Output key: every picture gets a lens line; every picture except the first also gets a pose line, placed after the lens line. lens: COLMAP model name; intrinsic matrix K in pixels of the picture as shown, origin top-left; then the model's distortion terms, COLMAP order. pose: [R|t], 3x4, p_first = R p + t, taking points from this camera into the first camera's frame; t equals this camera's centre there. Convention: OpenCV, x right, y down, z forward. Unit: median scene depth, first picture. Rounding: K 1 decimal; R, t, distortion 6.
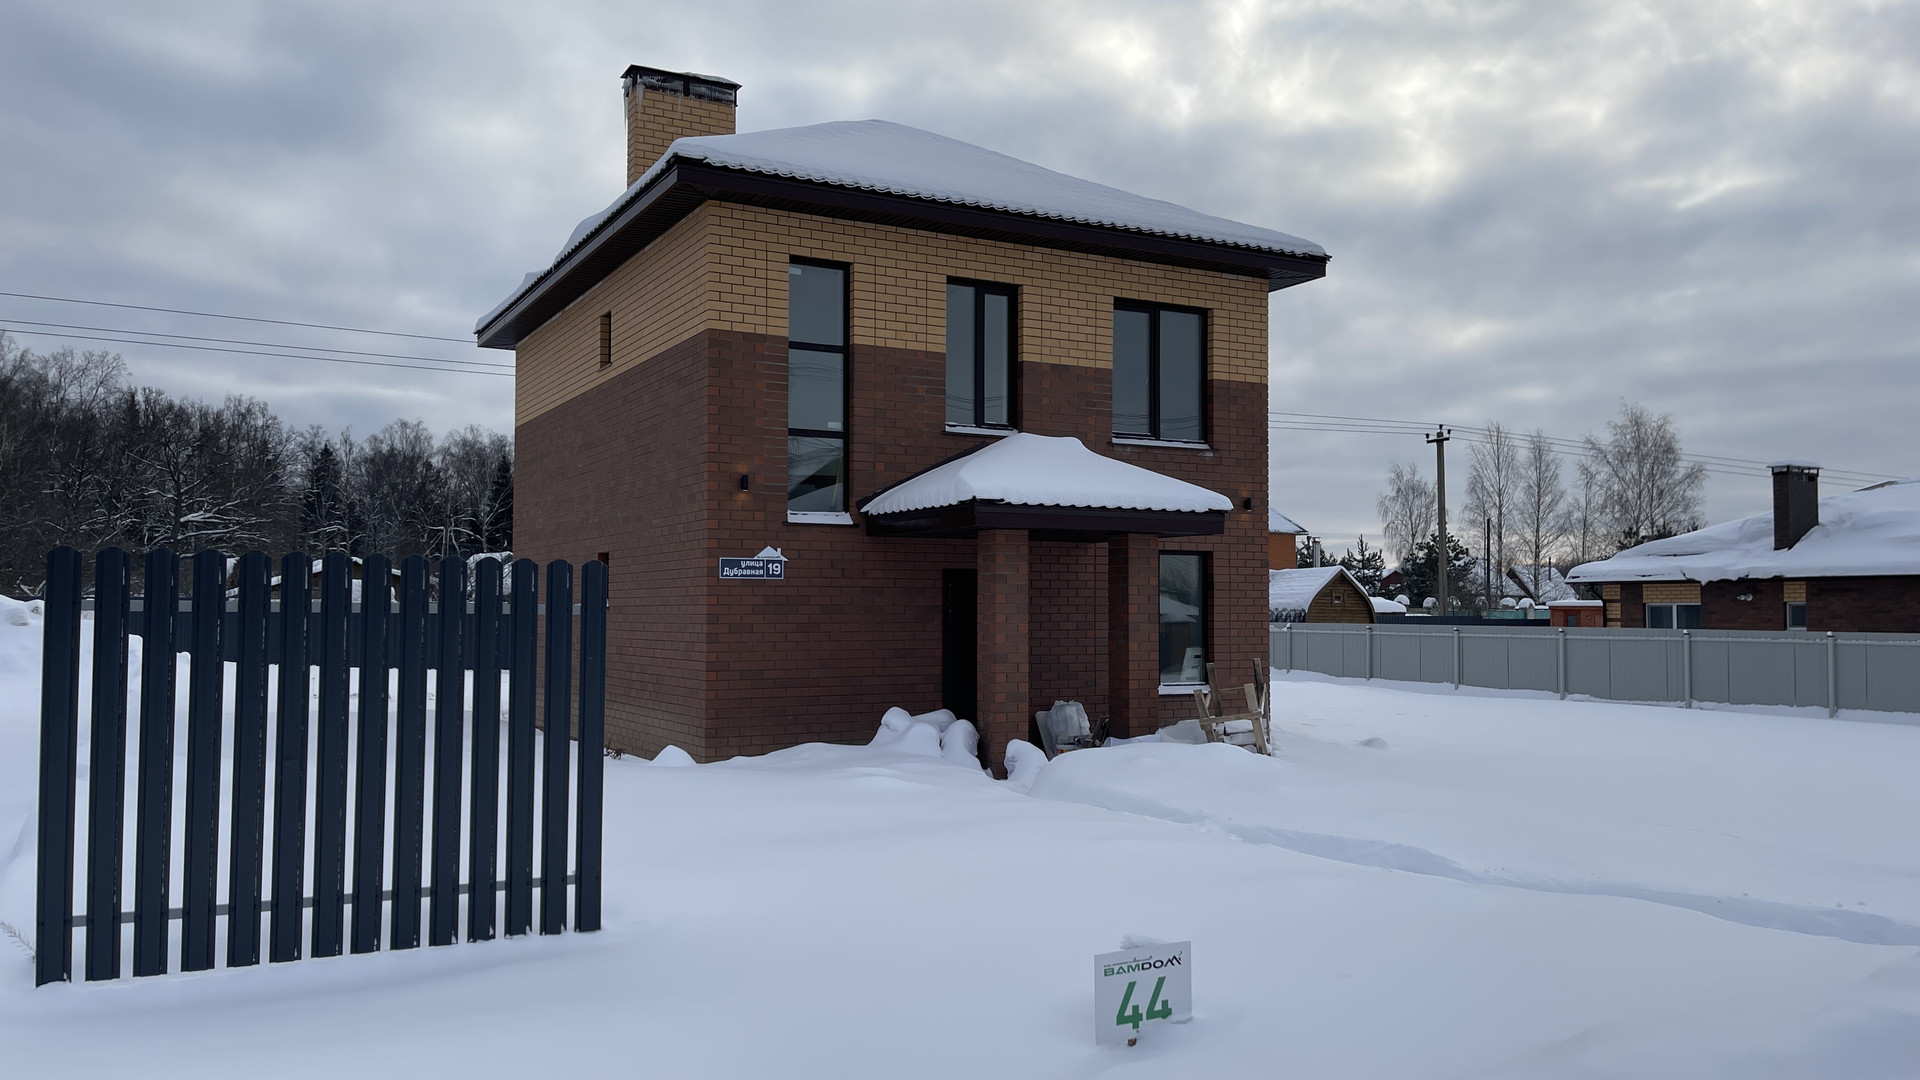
lens RADIAL K [[1434.9, 0, 960.0], [0, 1434.9, 540.0], [0, 0, 1]] dist [0.112021, -0.172365]
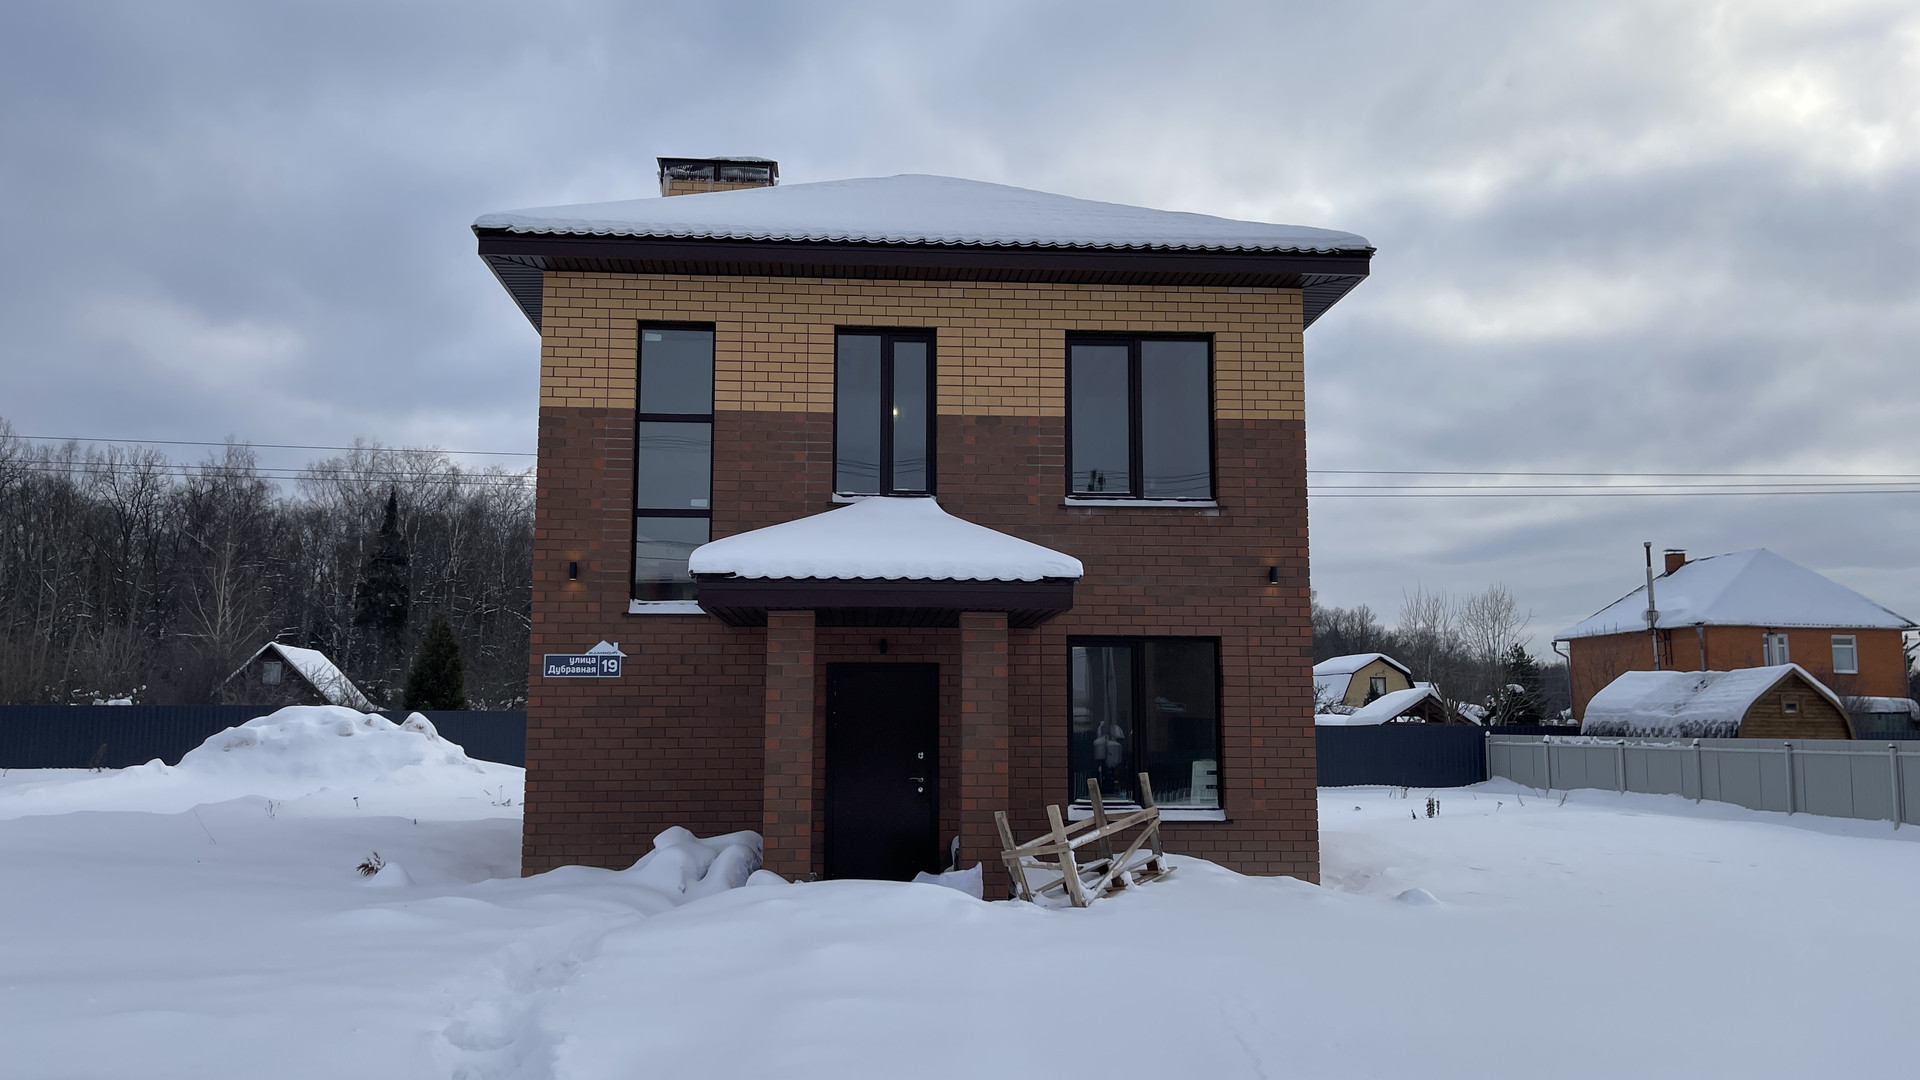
lens RADIAL K [[1434.9, 0, 960.0], [0, 1434.9, 540.0], [0, 0, 1]] dist [0.112021, -0.172365]
pose [[0.909800, -0.054390, -0.411468, 0.391257], [0.020749, 0.996097, -0.085791, 0.020940], [0.414529, 0.069515, 0.907377, 0.239097]]
